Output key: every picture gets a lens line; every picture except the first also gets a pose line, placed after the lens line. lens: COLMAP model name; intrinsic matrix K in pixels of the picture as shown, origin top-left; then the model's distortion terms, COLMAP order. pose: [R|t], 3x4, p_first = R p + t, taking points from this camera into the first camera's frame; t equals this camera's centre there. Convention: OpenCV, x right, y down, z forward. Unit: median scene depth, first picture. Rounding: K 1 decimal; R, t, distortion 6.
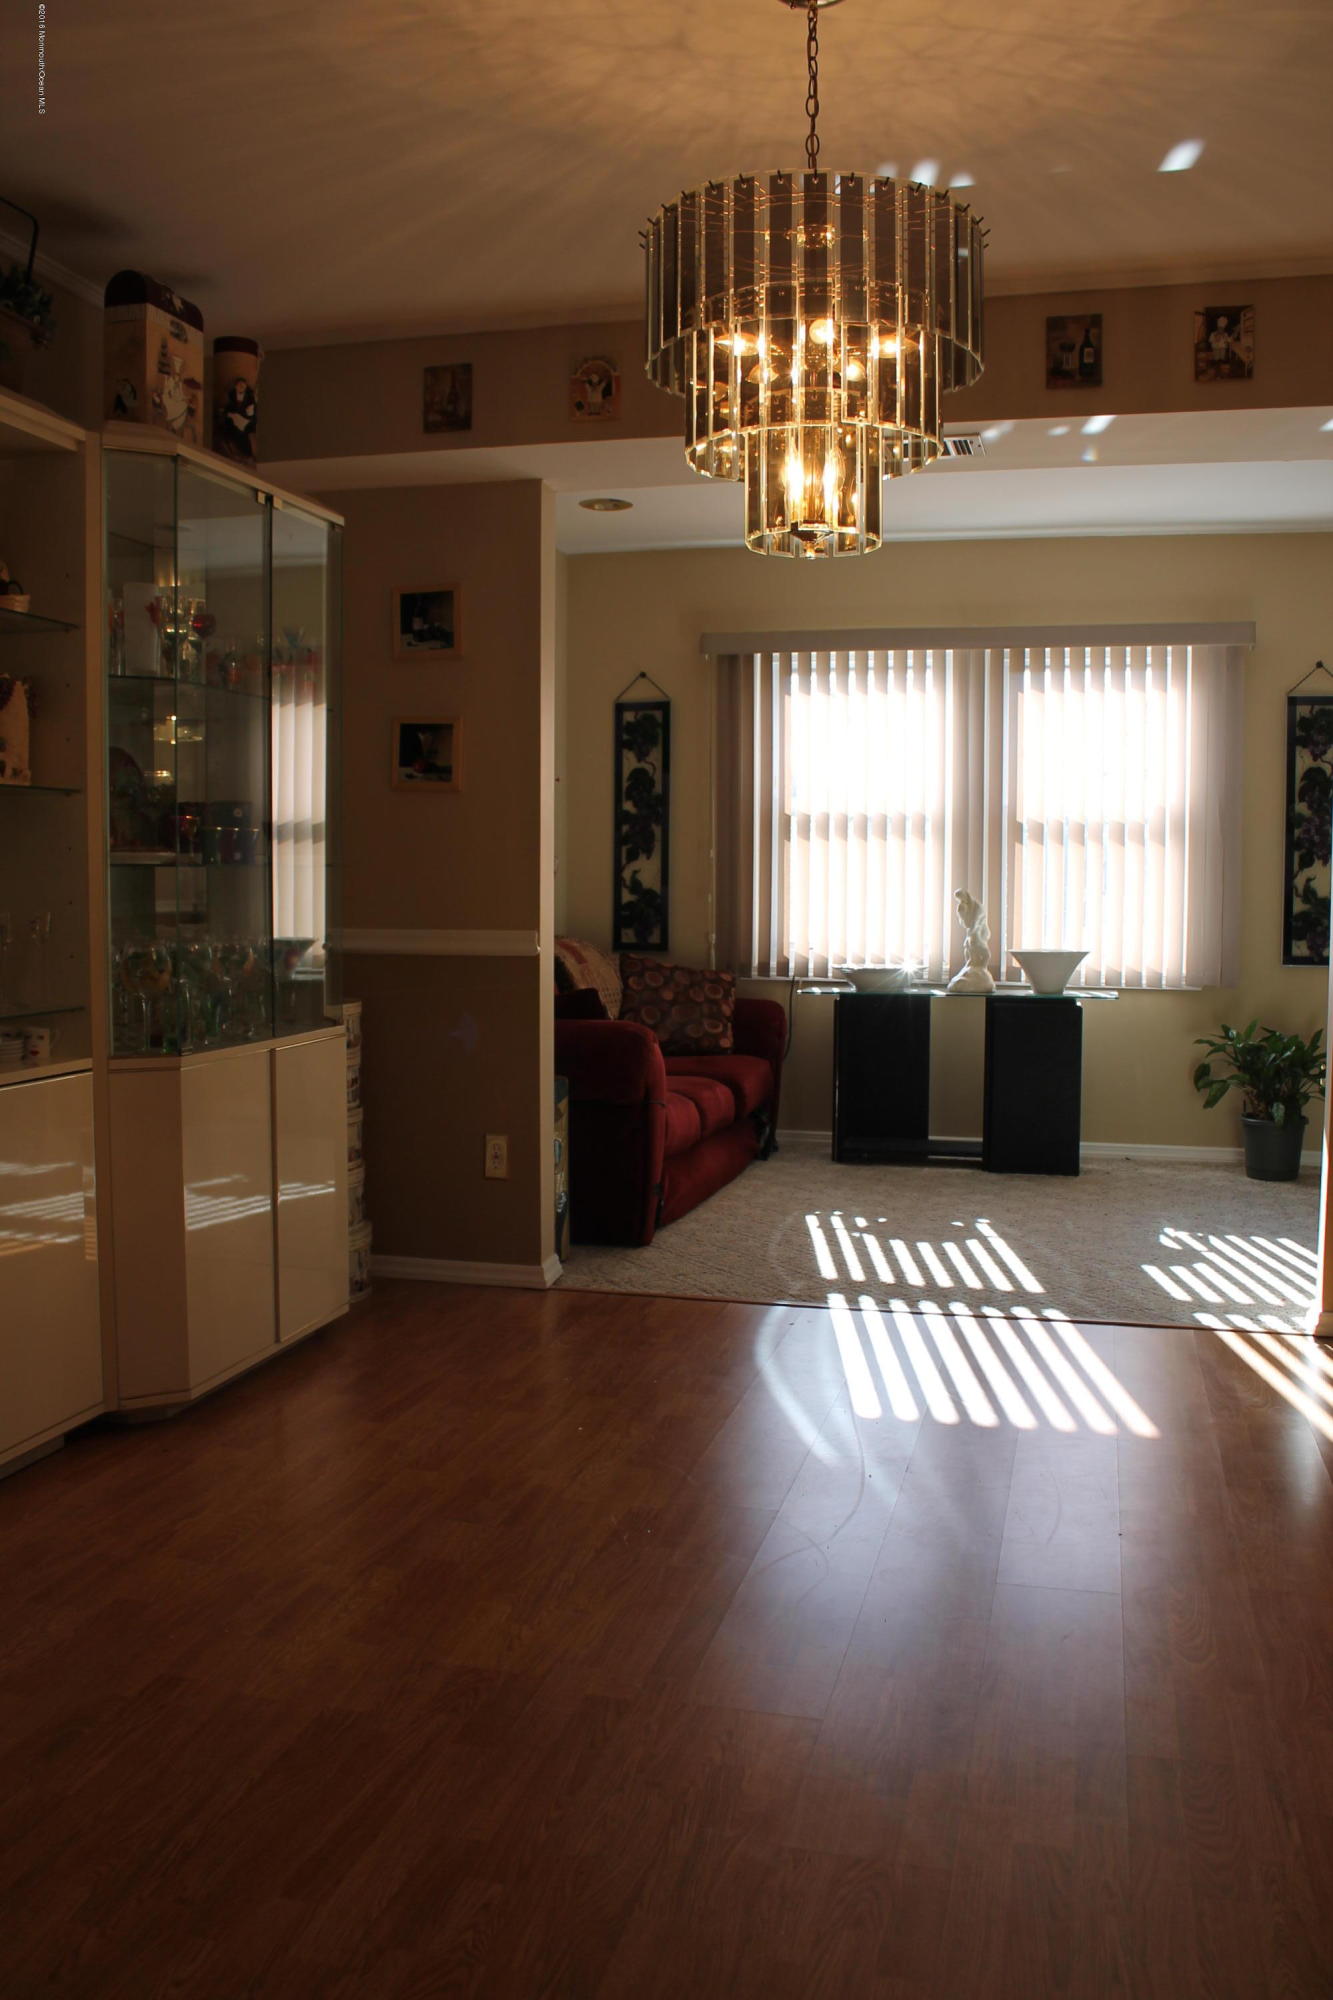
lens RADIAL K [[1914.5, 0, 666.5], [0, 1914.5, 1000.0], [0, 0, 1]] dist [-0.055918, 0.004201]
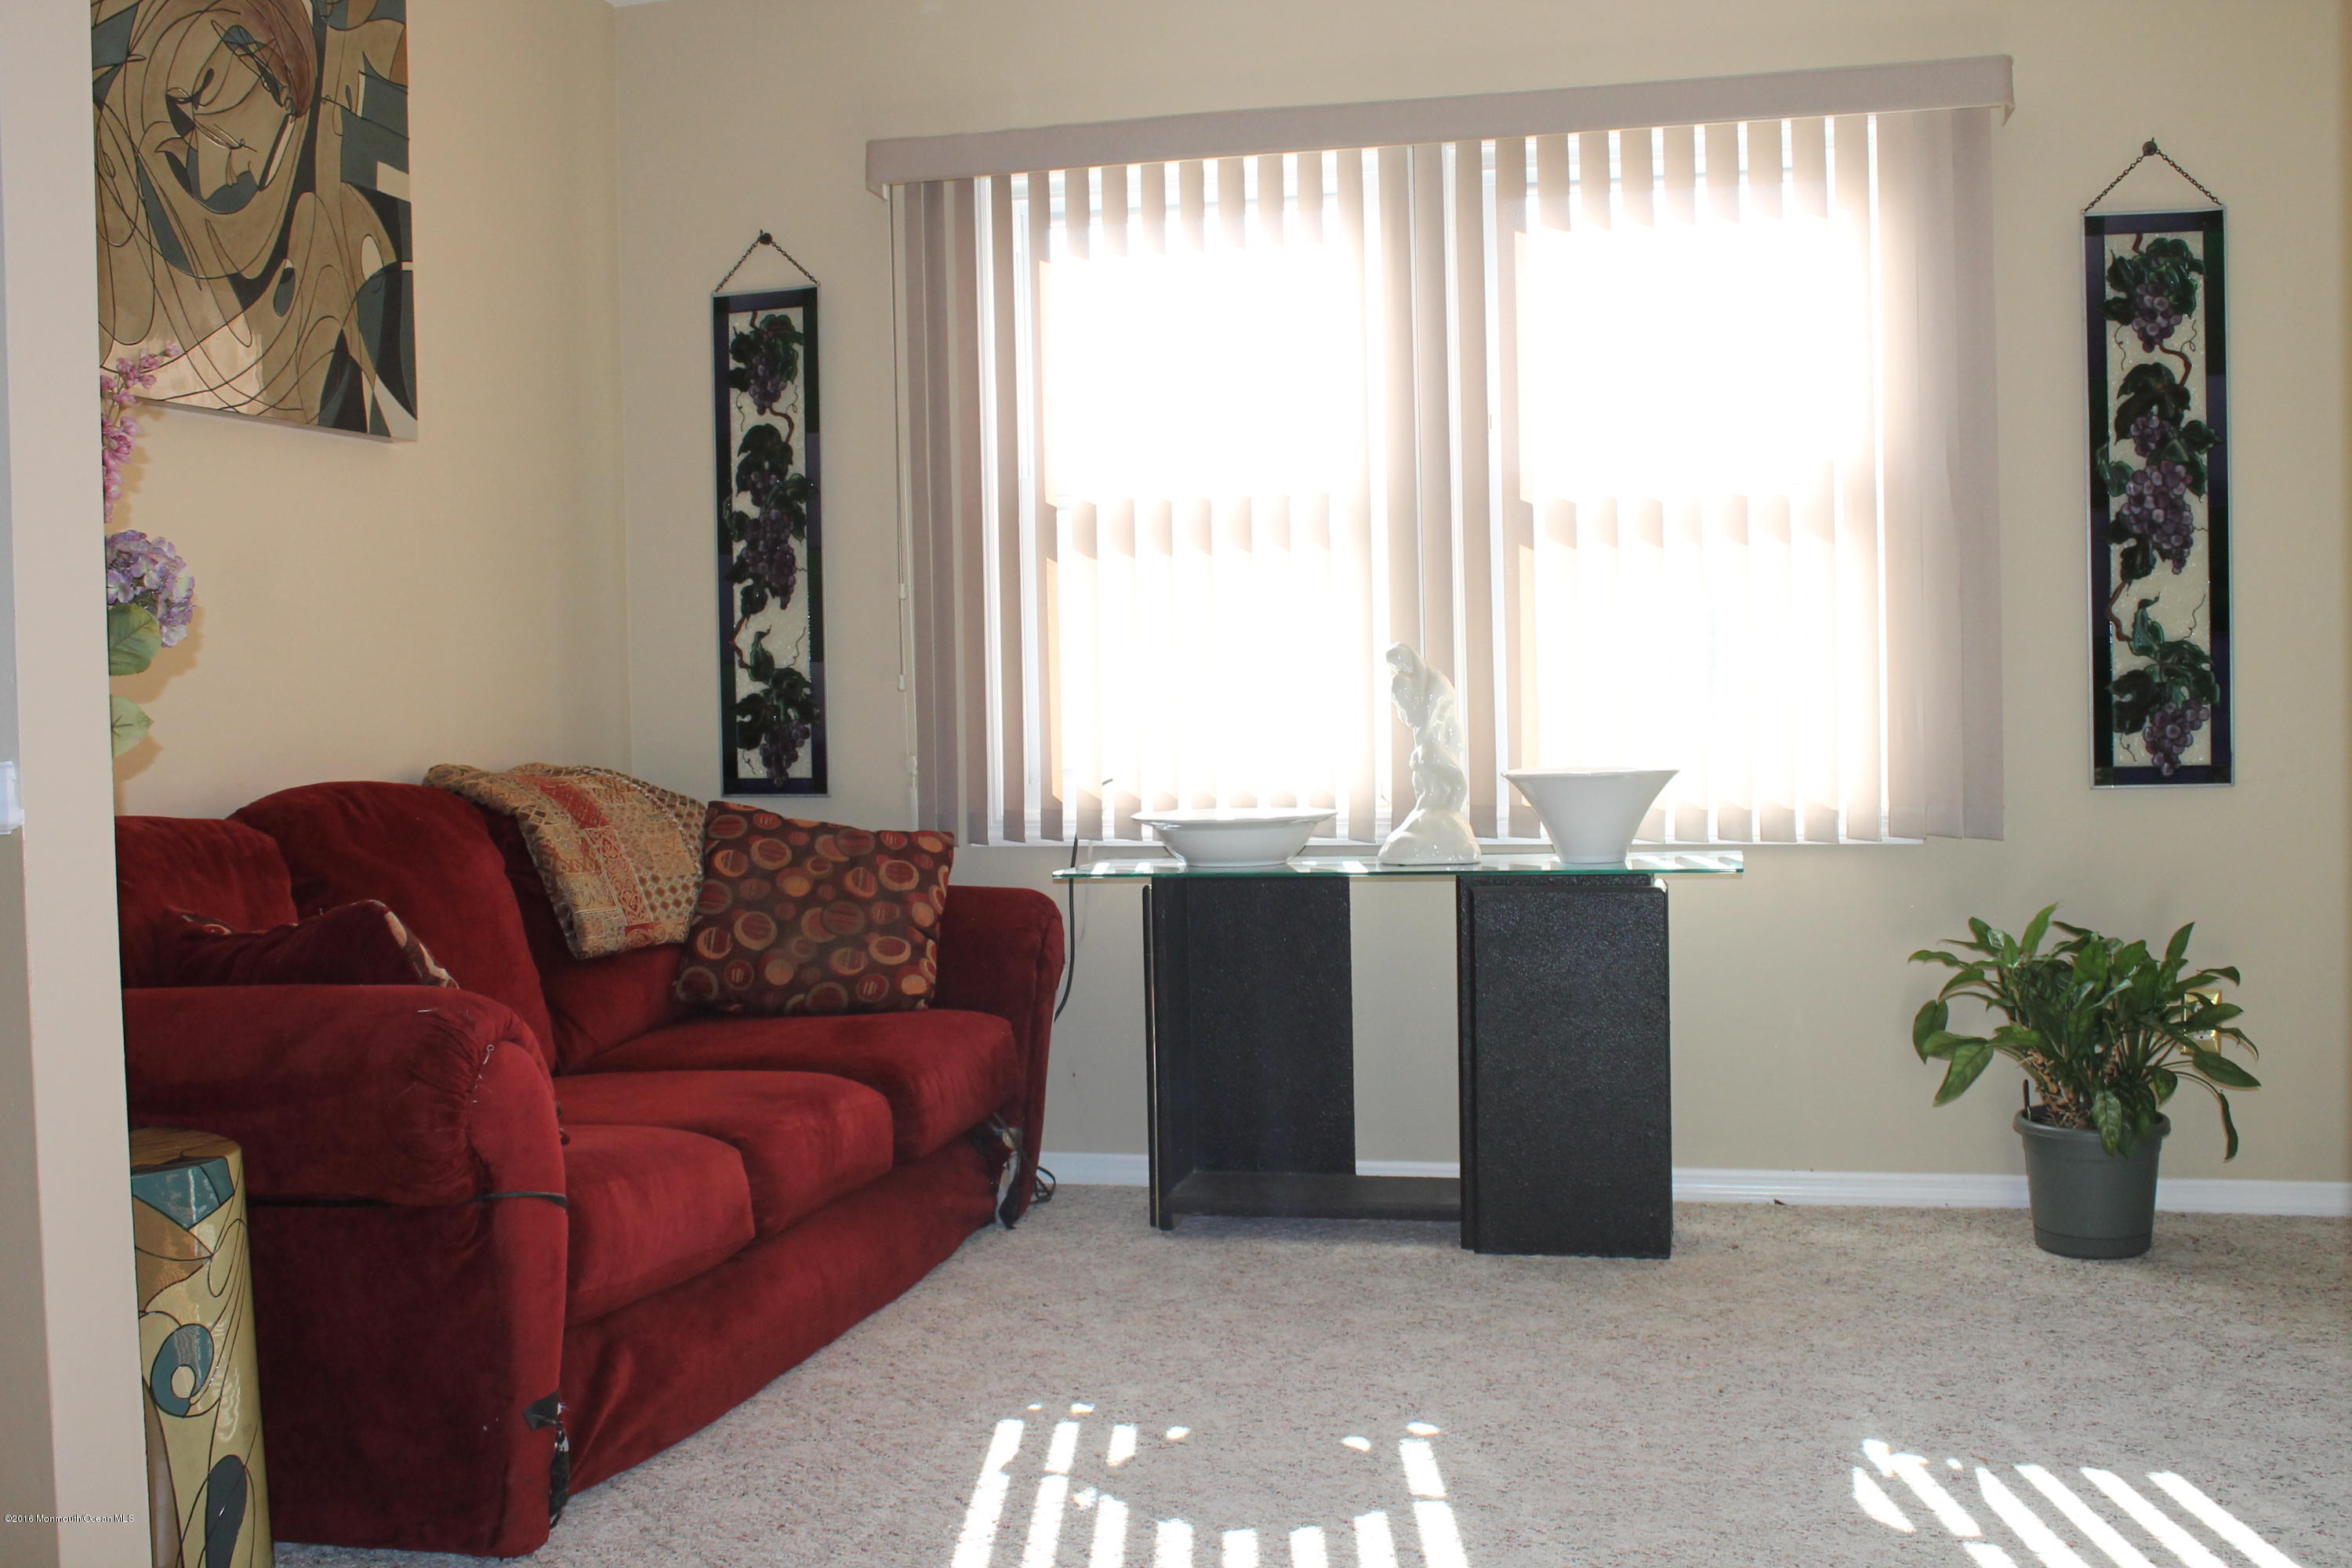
lens RADIAL K [[2458.6, 0, 1176.0], [0, 2458.6, 784.0], [0, 0, 1]] dist [-0.024211, -0.016951]
pose [[0.999555, -0.028435, -0.009006, 0.101707], [0.028197, 0.999276, -0.025552, -0.009782], [0.009726, 0.025286, 0.999633, 0.390181]]
